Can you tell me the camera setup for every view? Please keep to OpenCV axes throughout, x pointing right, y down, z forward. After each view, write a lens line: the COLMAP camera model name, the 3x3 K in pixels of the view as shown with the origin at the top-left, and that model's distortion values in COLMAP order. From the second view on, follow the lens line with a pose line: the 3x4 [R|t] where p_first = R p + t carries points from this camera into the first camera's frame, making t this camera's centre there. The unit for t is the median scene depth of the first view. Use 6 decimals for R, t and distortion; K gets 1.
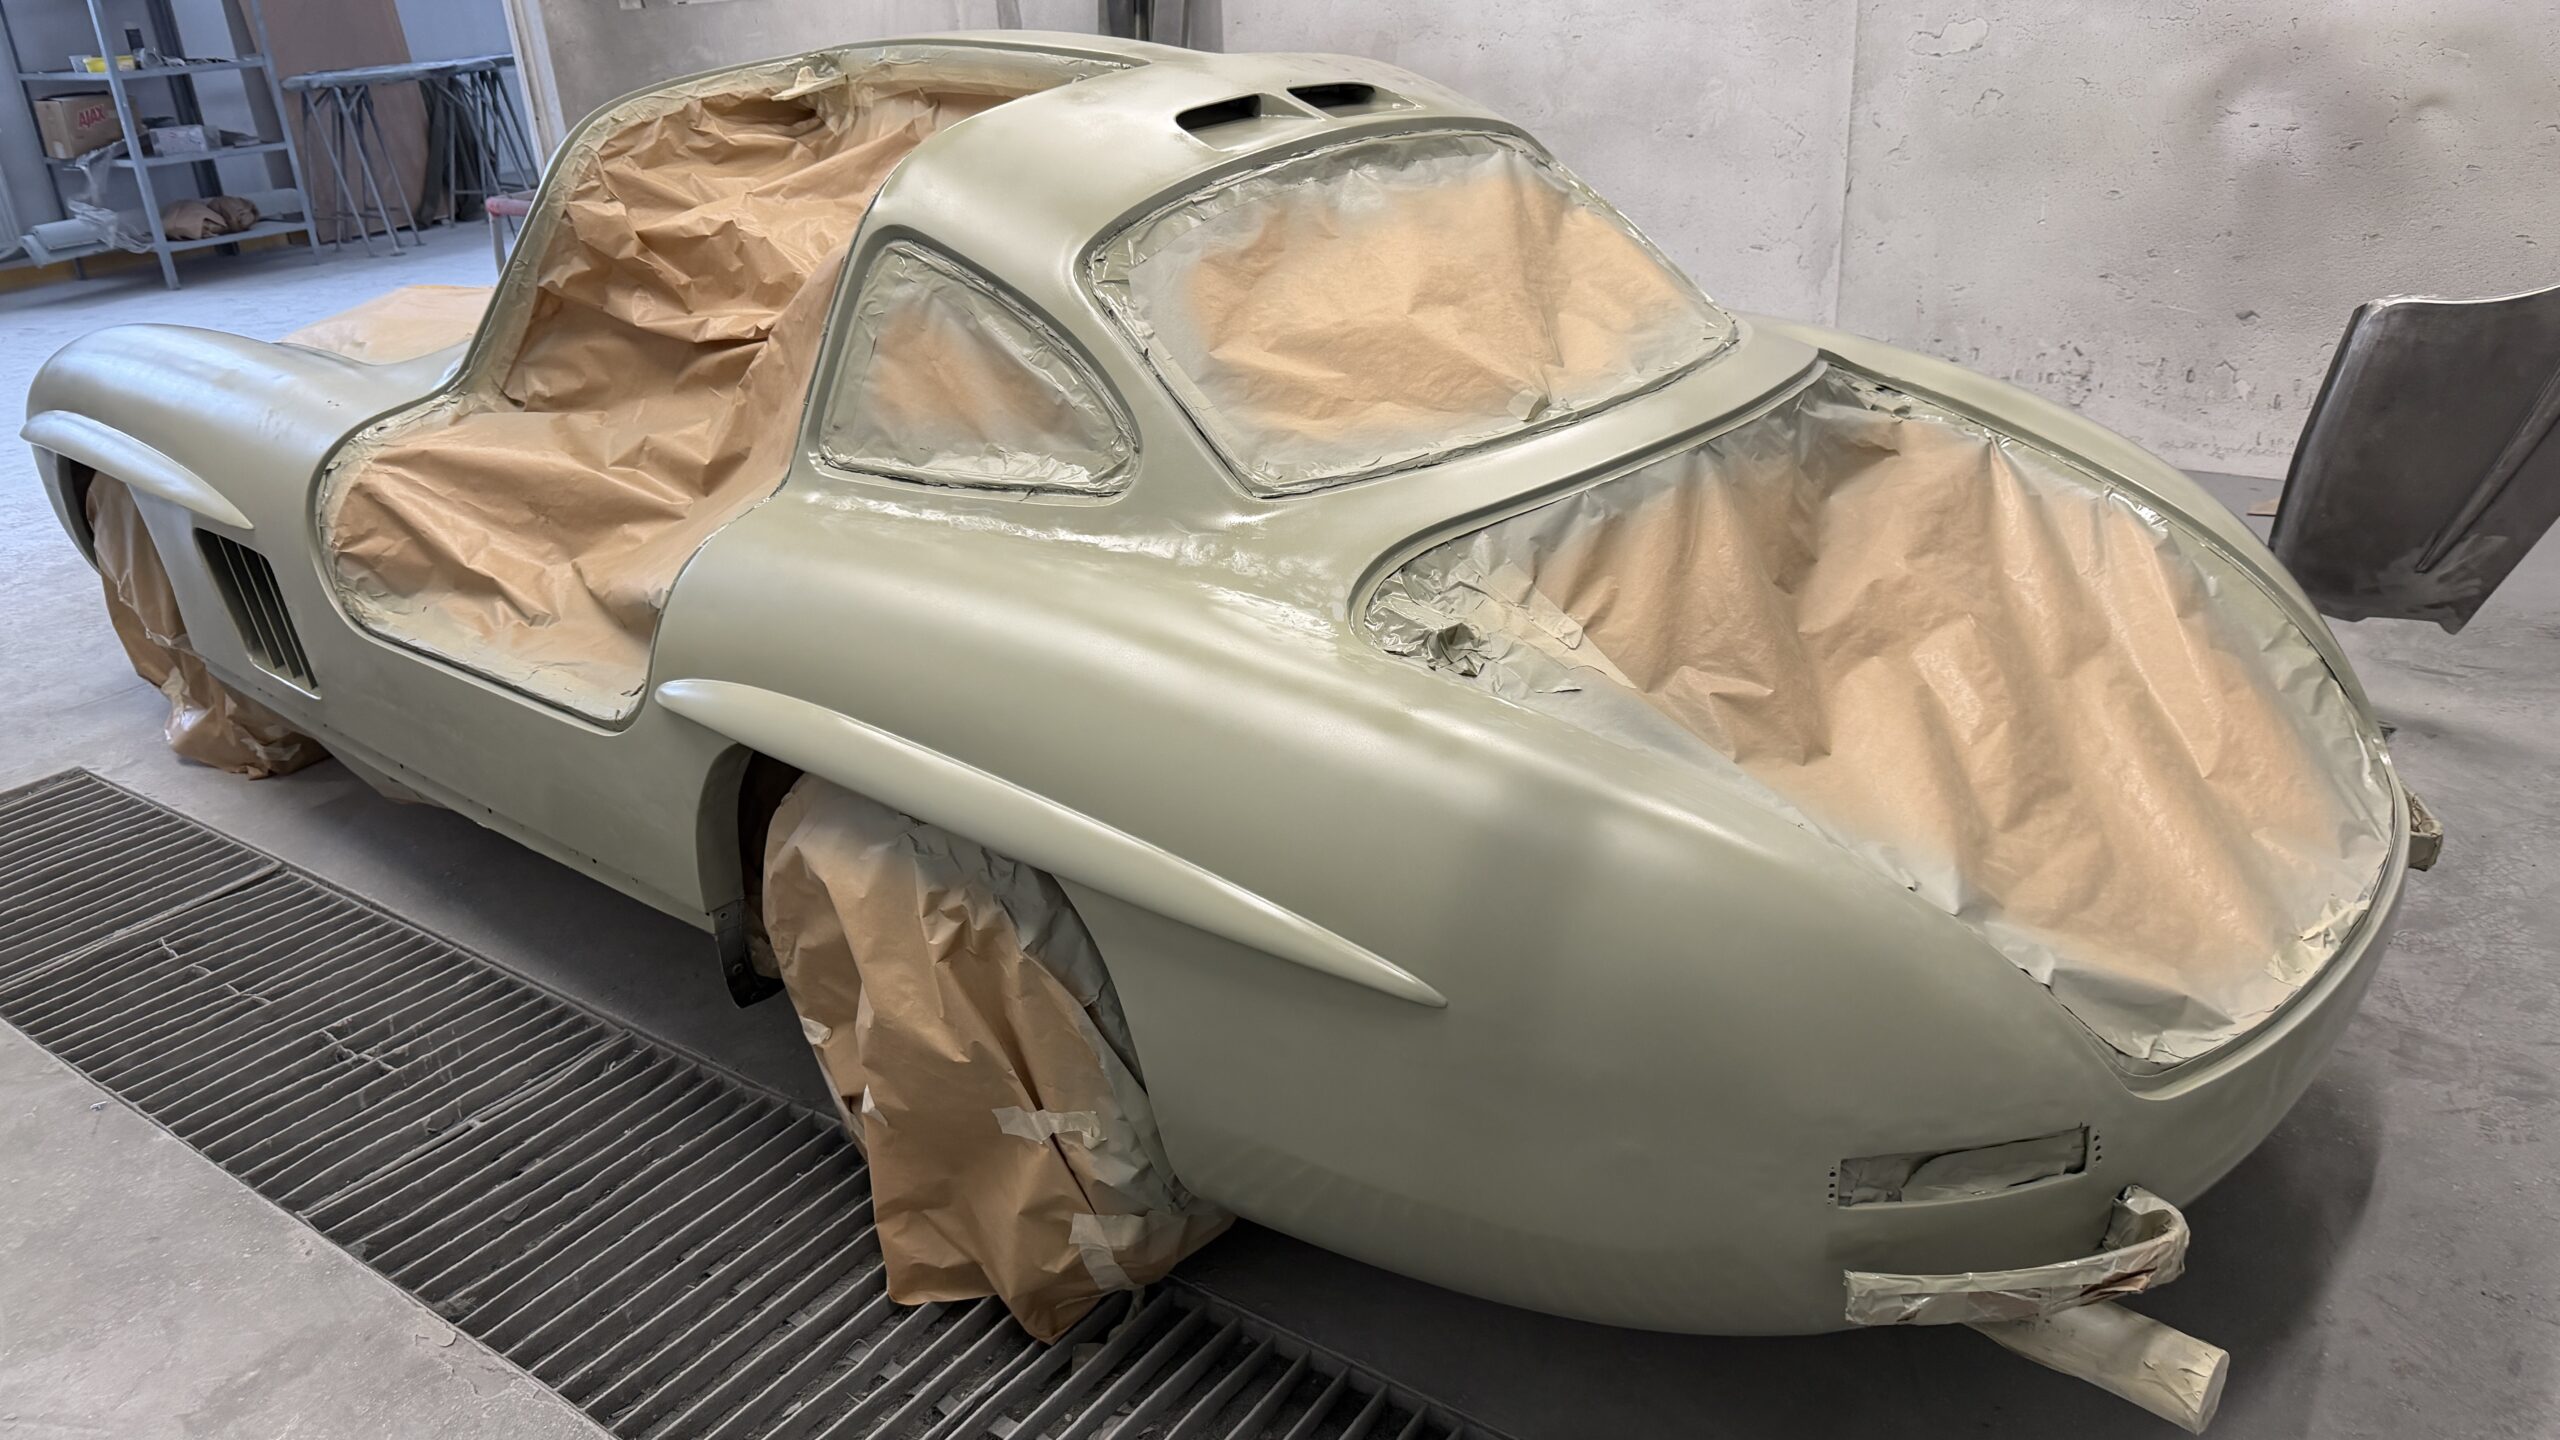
lens RADIAL K [[1810.1, 0, 1289.1], [0, 1810.1, 742.5], [0, 0, 1]] dist [0.045824, -0.058861]
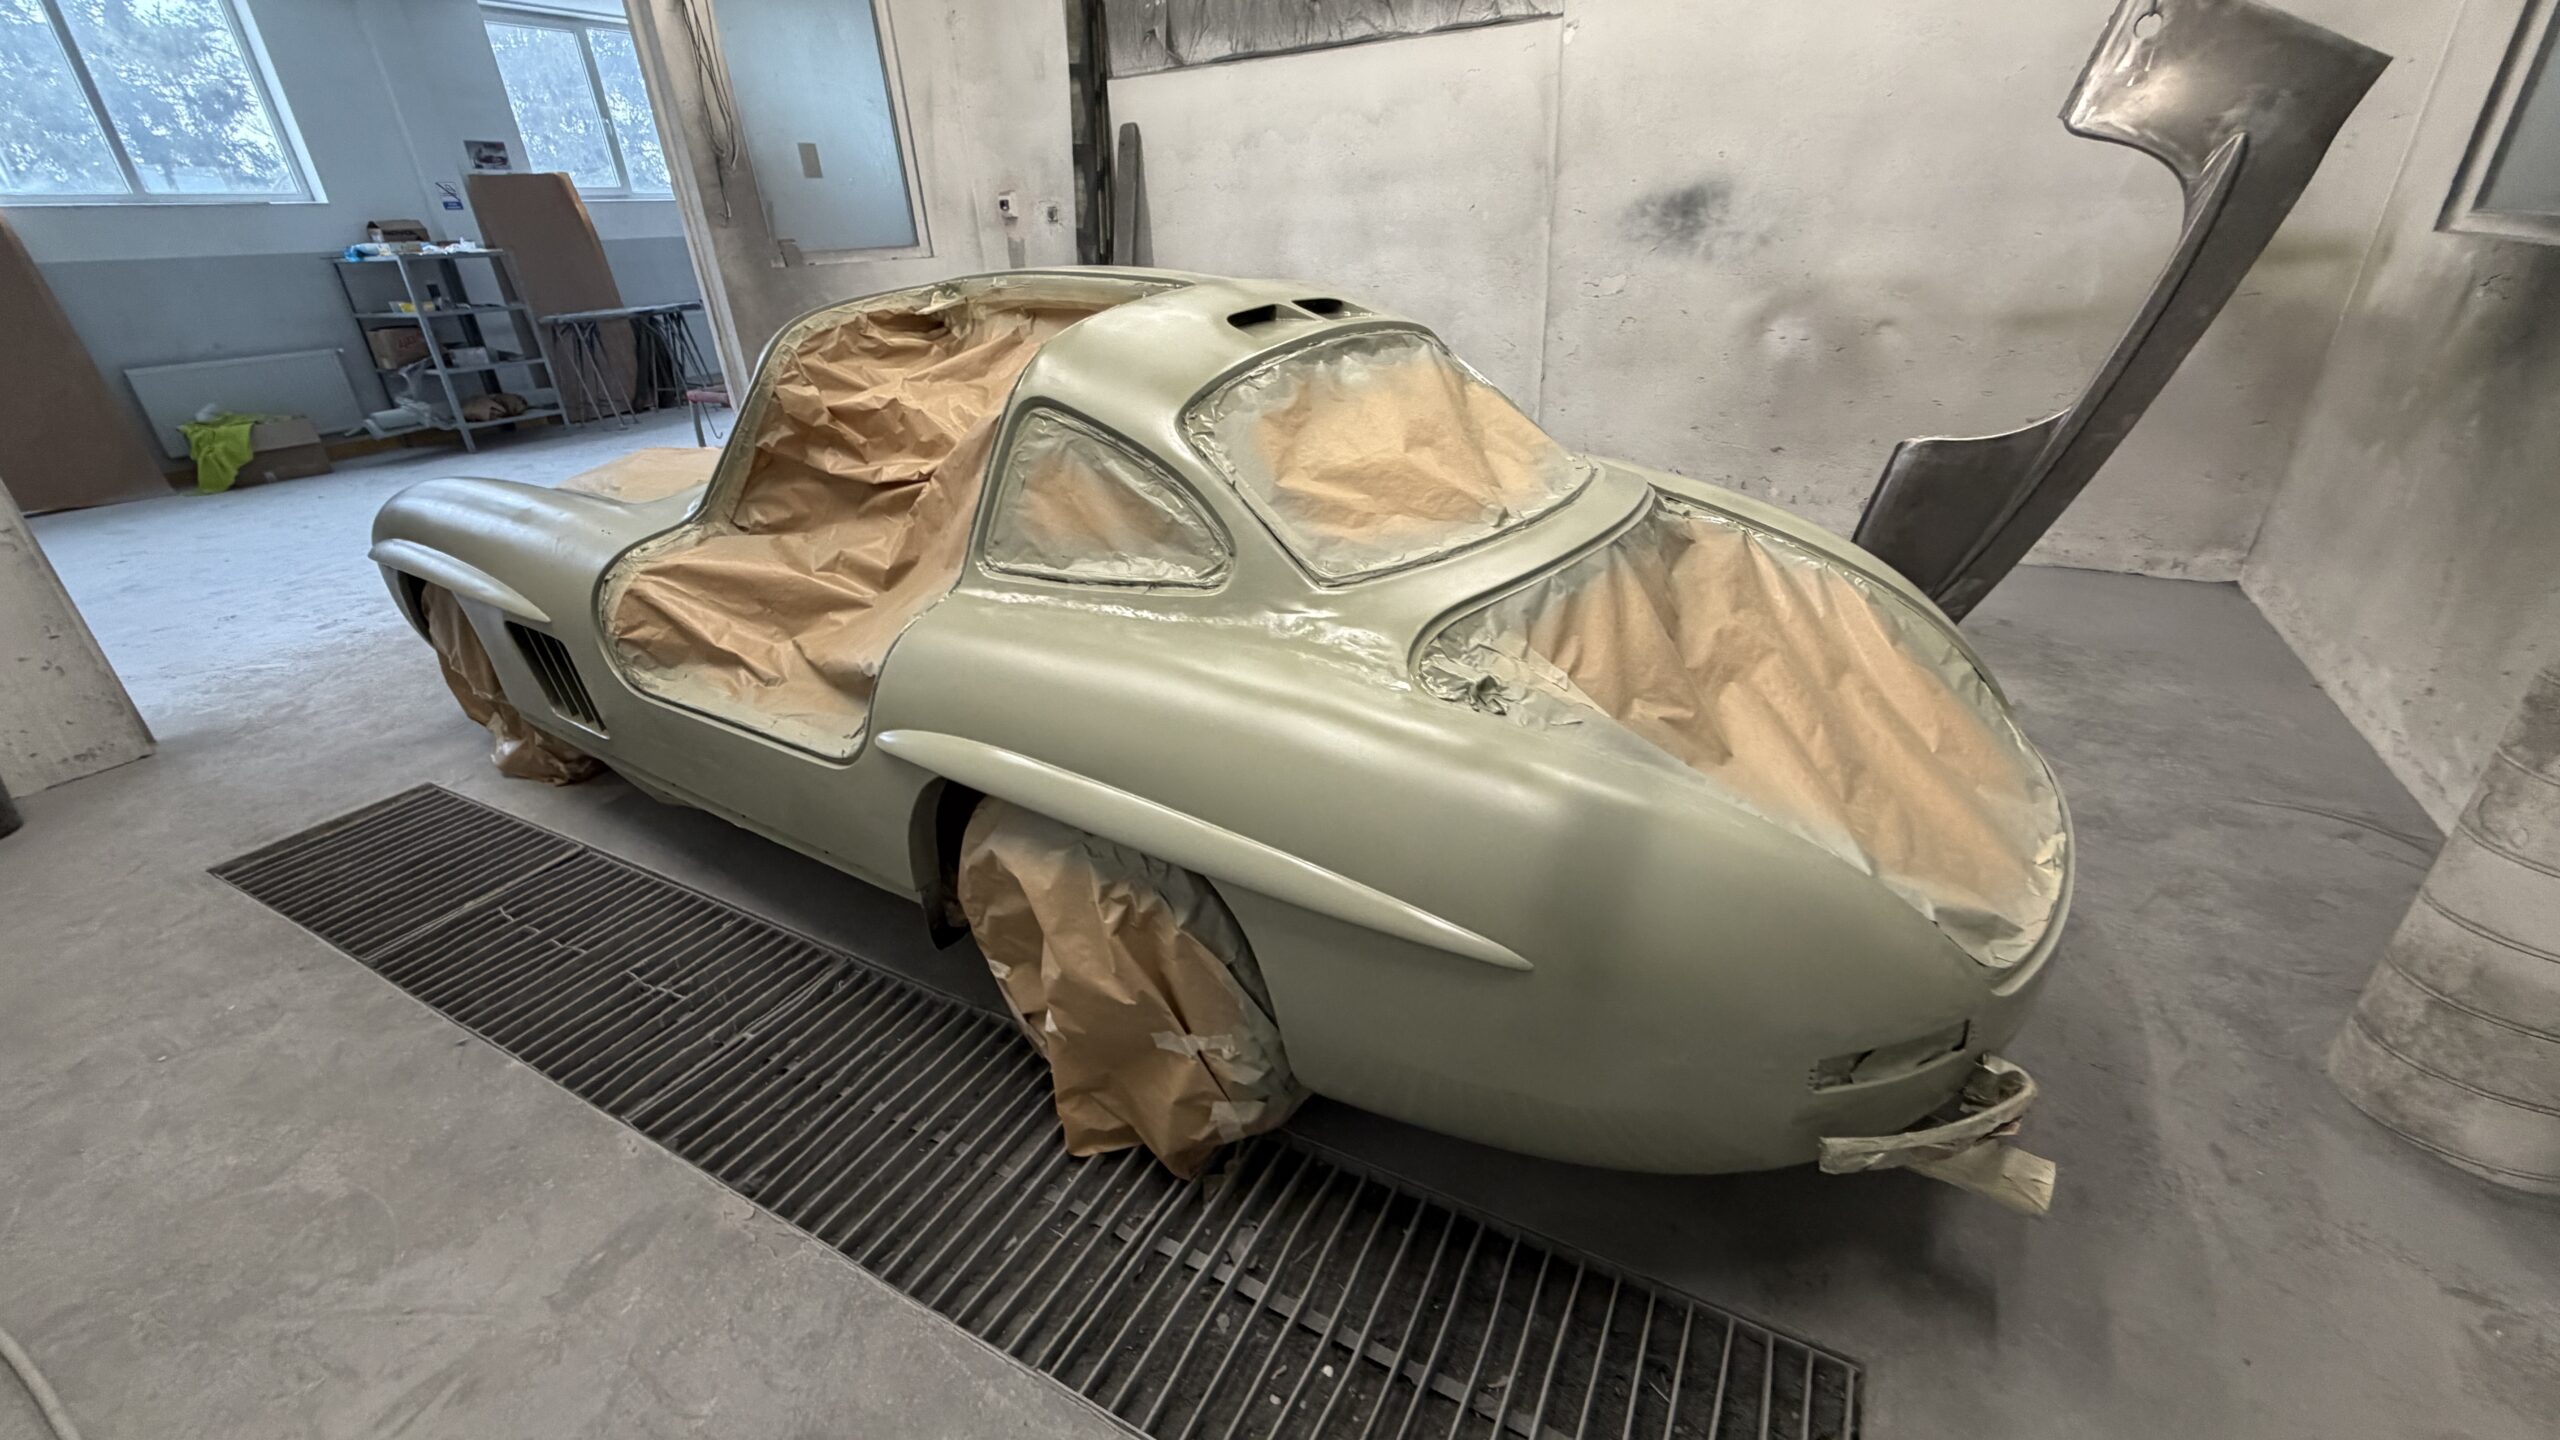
lens RADIAL K [[1015.1, 0, 1280.2], [0, 1015.1, 732.3], [0, 0, 1]] dist [-0.001177, 0.000239]
pose [[0.992622, -0.045919, 0.112215, -0.125898], [0.042063, 0.998448, 0.036494, -0.046960], [-0.113717, -0.031504, 0.993014, 0.194799]]
